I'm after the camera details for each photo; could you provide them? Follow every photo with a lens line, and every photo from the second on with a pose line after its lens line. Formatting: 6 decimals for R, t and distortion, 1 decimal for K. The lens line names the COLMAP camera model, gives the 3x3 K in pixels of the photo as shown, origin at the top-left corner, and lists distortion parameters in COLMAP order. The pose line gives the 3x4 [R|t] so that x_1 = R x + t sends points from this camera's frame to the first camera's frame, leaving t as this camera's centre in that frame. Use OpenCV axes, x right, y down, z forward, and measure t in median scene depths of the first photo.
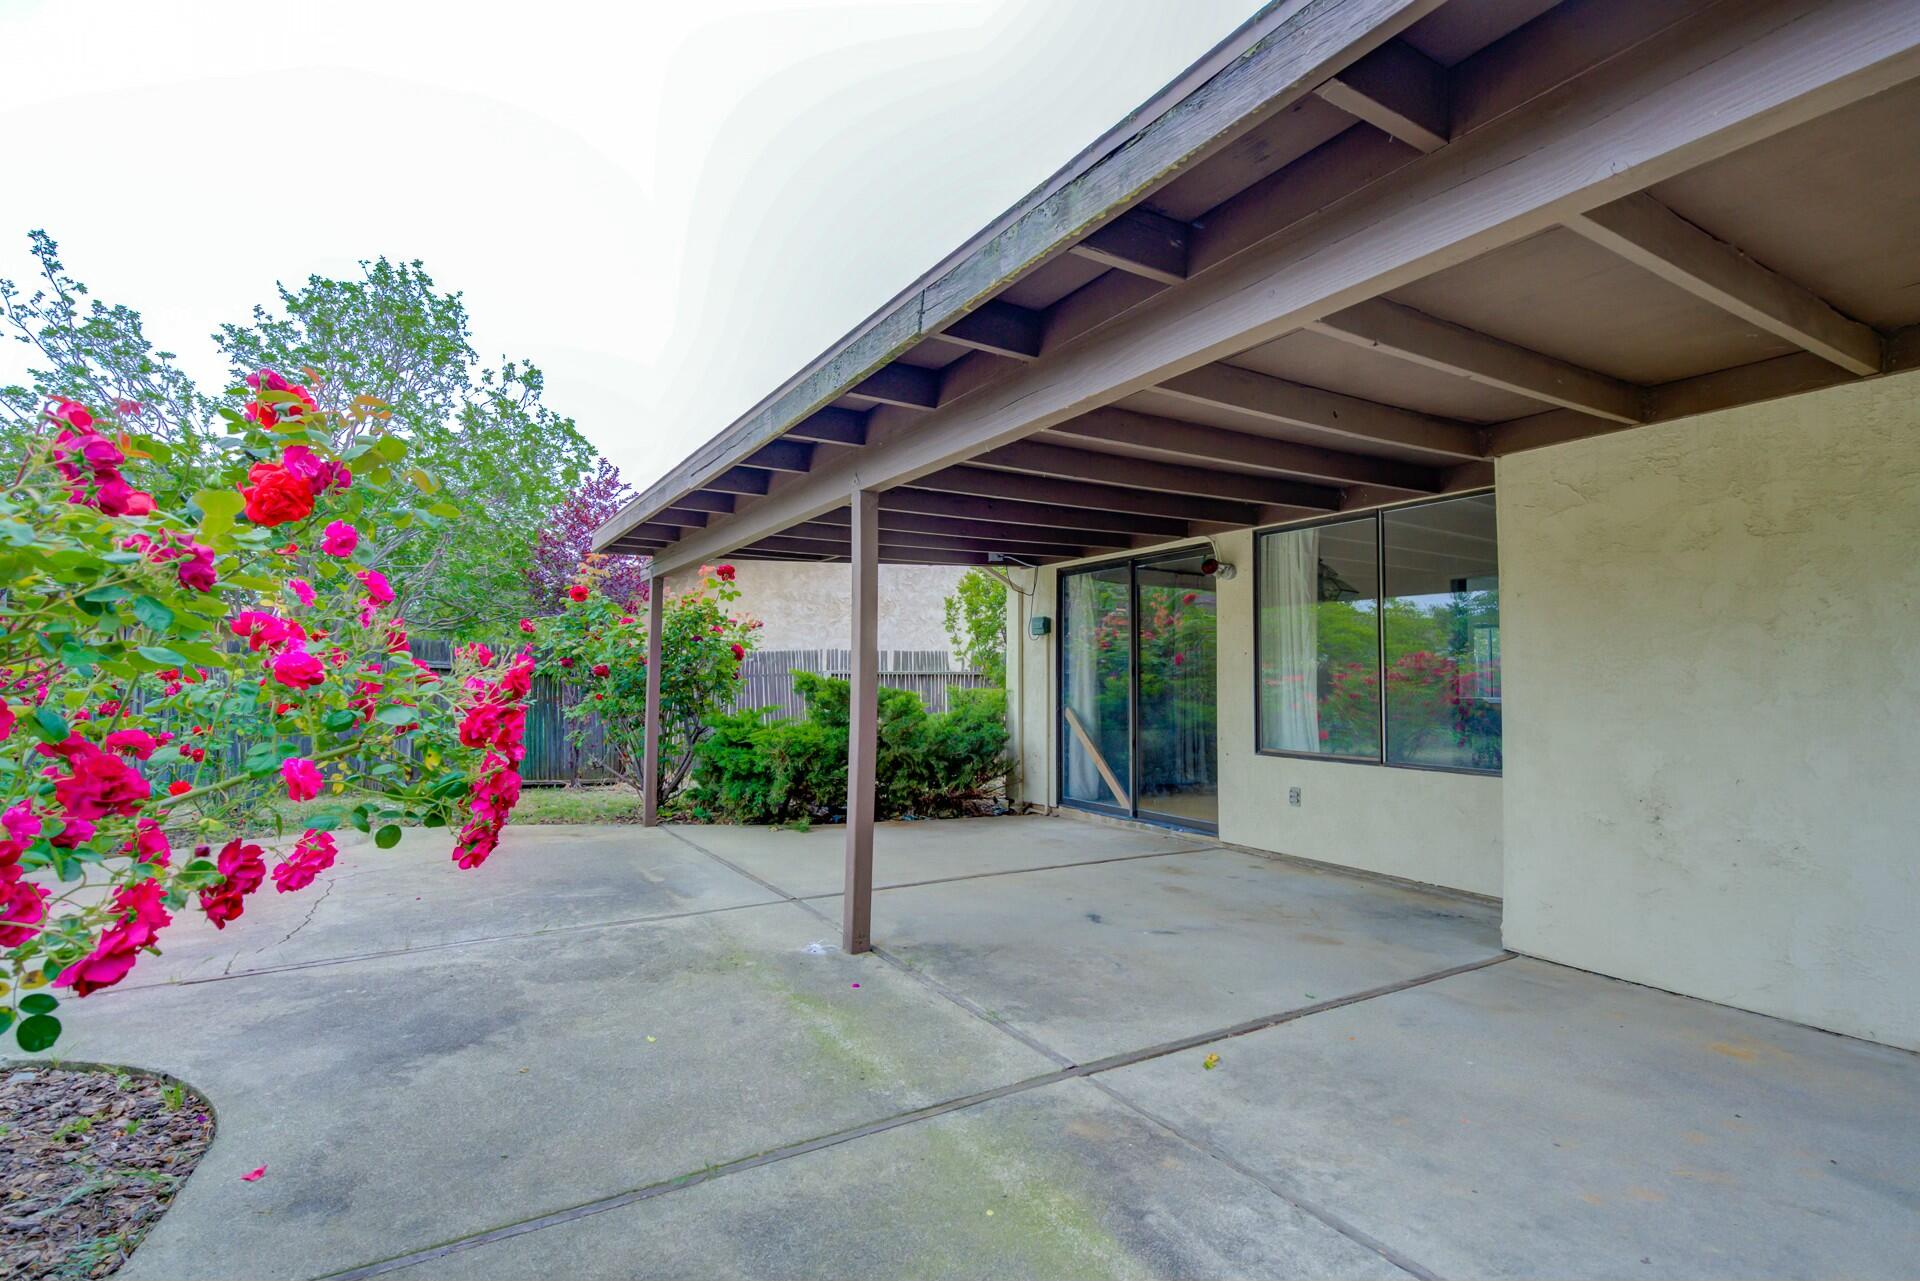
lens RADIAL K [[915.4, 0, 939.6], [0, 915.4, 648.1], [0, 0, 1]] dist [0.003792, -0.001369]
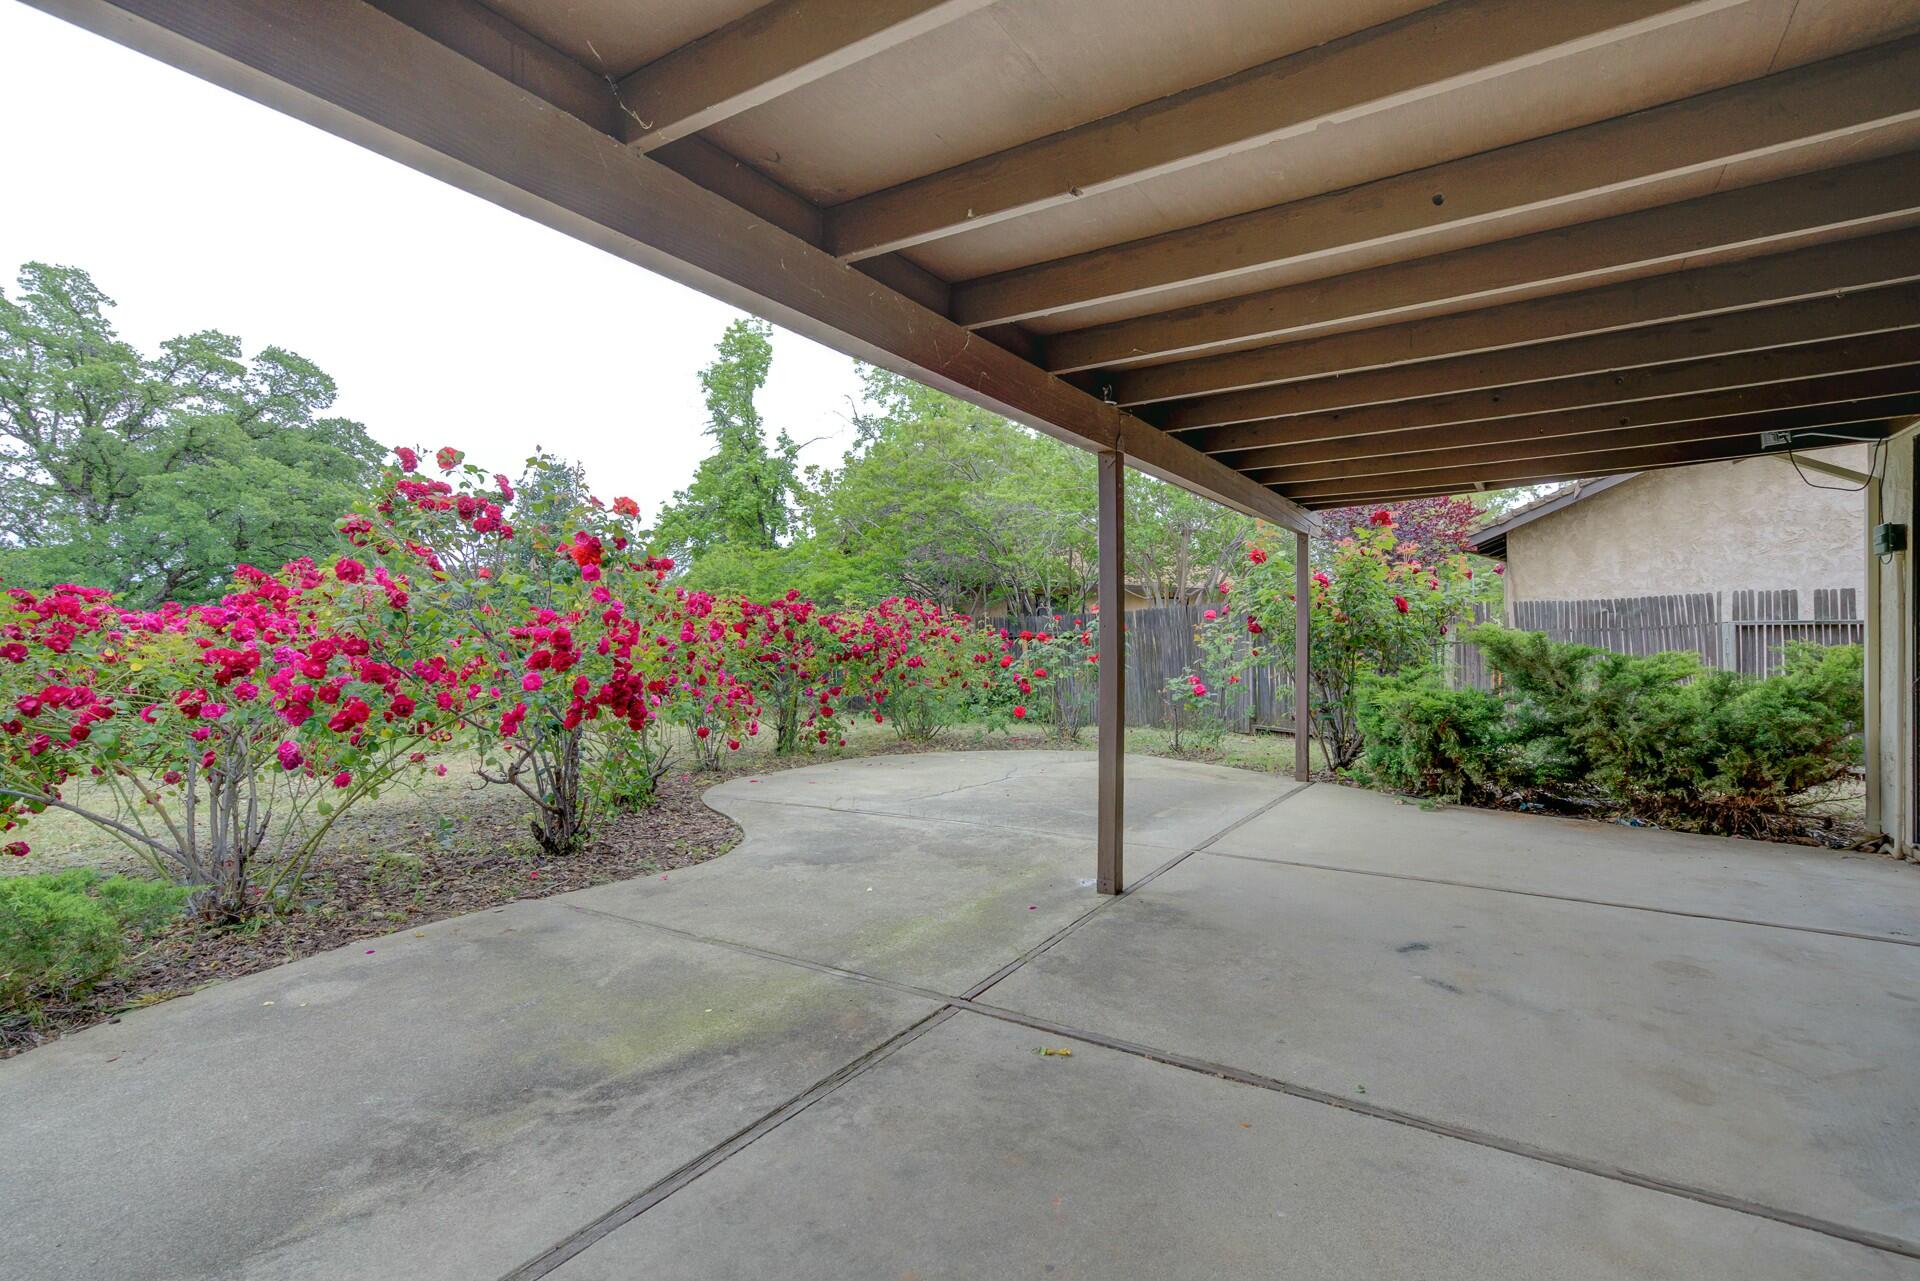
lens RADIAL K [[915.4, 0, 939.6], [0, 915.4, 648.1], [0, 0, 1]] dist [0.003792, -0.001369]
pose [[0.439144, 0.002436, -0.898414, 0.926661], [0.038624, 0.999021, 0.021588, 0.023502], [0.897586, -0.044180, 0.438619, 0.450876]]
